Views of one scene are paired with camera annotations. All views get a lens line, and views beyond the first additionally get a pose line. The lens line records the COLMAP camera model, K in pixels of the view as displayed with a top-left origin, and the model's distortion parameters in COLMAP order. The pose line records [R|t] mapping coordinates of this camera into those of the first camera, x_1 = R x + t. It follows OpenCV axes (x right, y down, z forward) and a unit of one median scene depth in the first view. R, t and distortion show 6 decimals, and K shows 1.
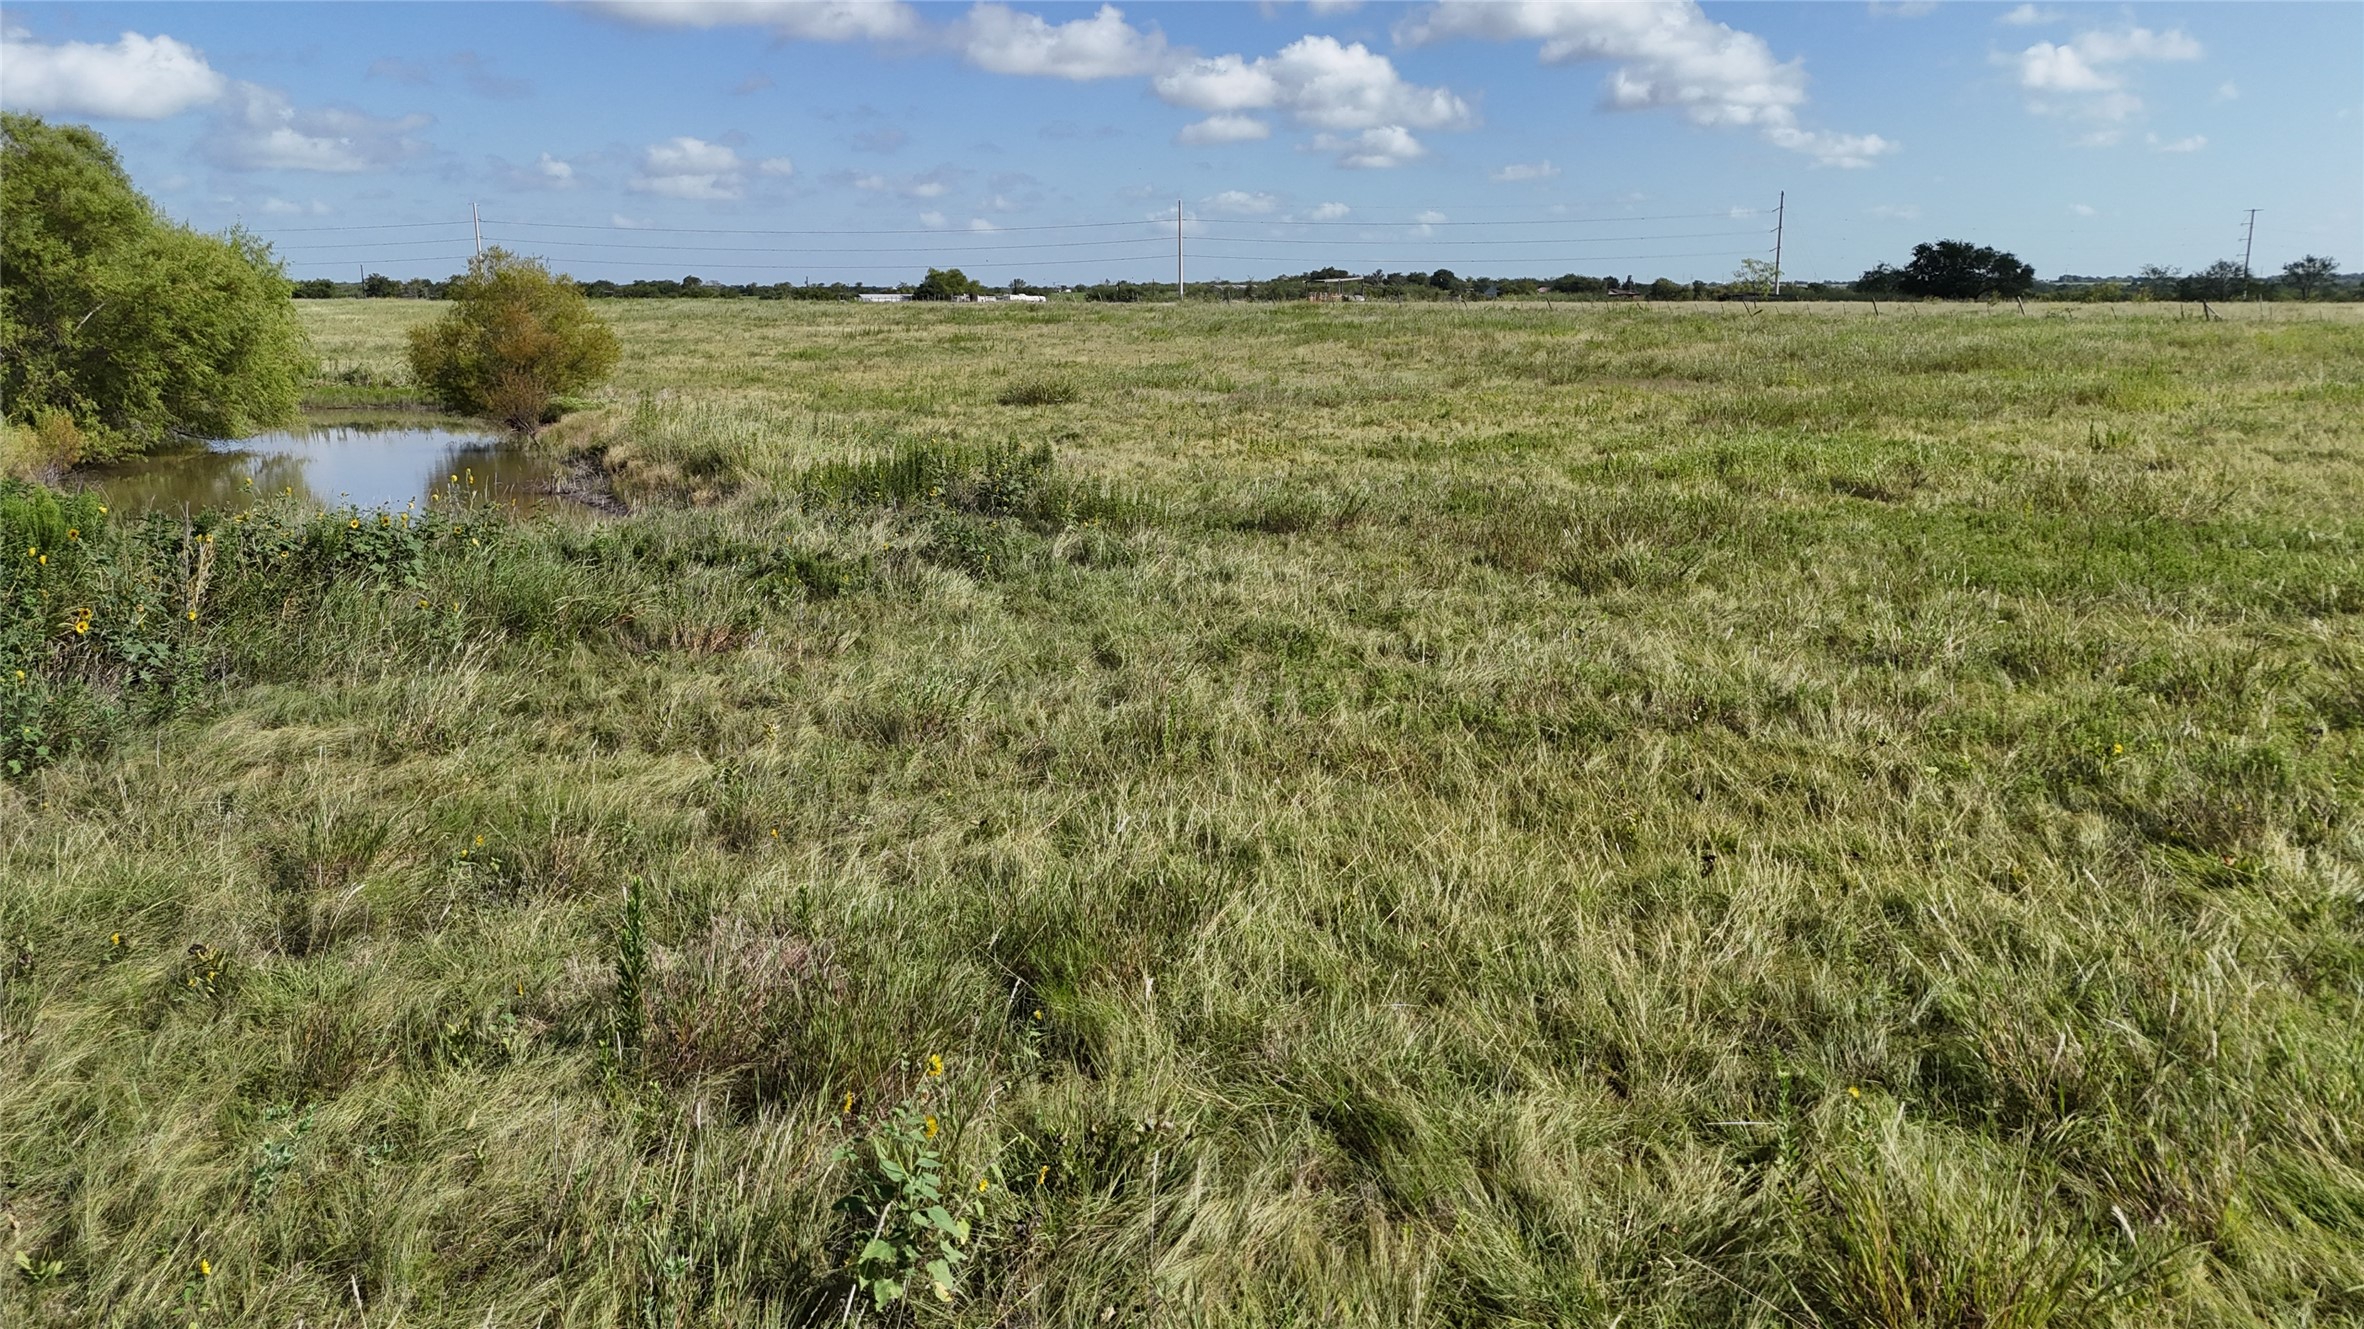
lens RADIAL K [[1748.8, 0, 1191.4], [0, 1748.8, 673.4], [0, 0, 1]] dist [0.054598, -0.046951]
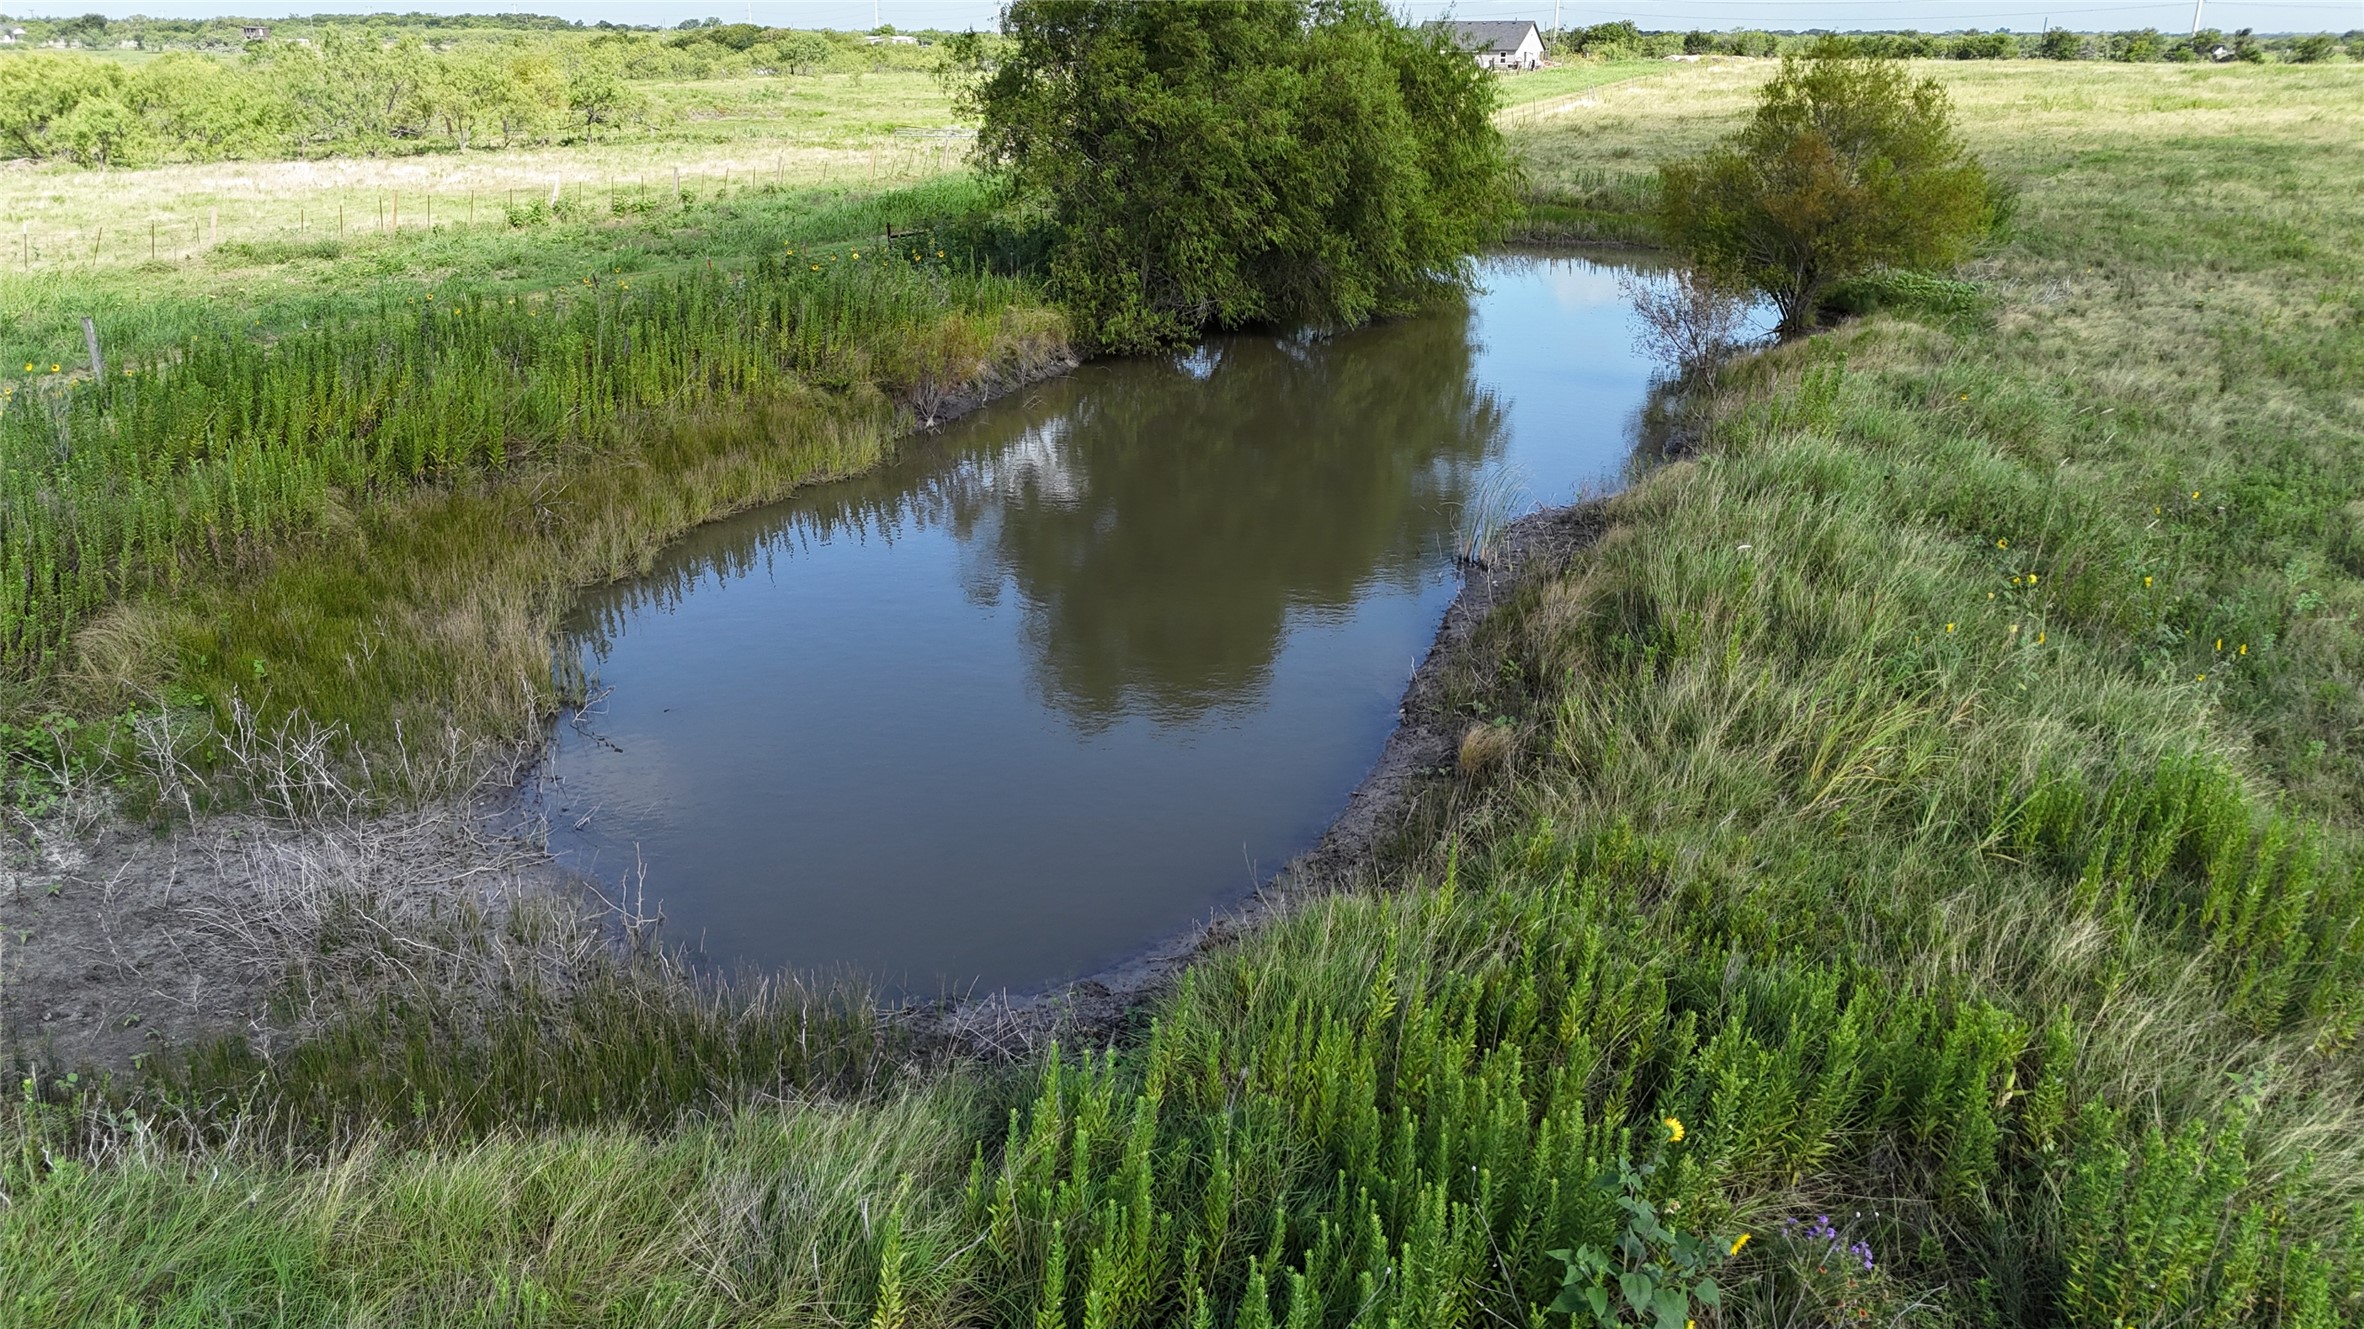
lens RADIAL K [[1748.8, 0, 1177.5], [0, 1748.8, 661.4], [0, 0, 1]] dist [0.054598, -0.046951]
pose [[0.625293, 0.264190, -0.734311, -0.049956], [-0.171328, 0.964471, 0.201105, -0.317244], [0.761351, 0.000058, 0.648339, 1.162792]]
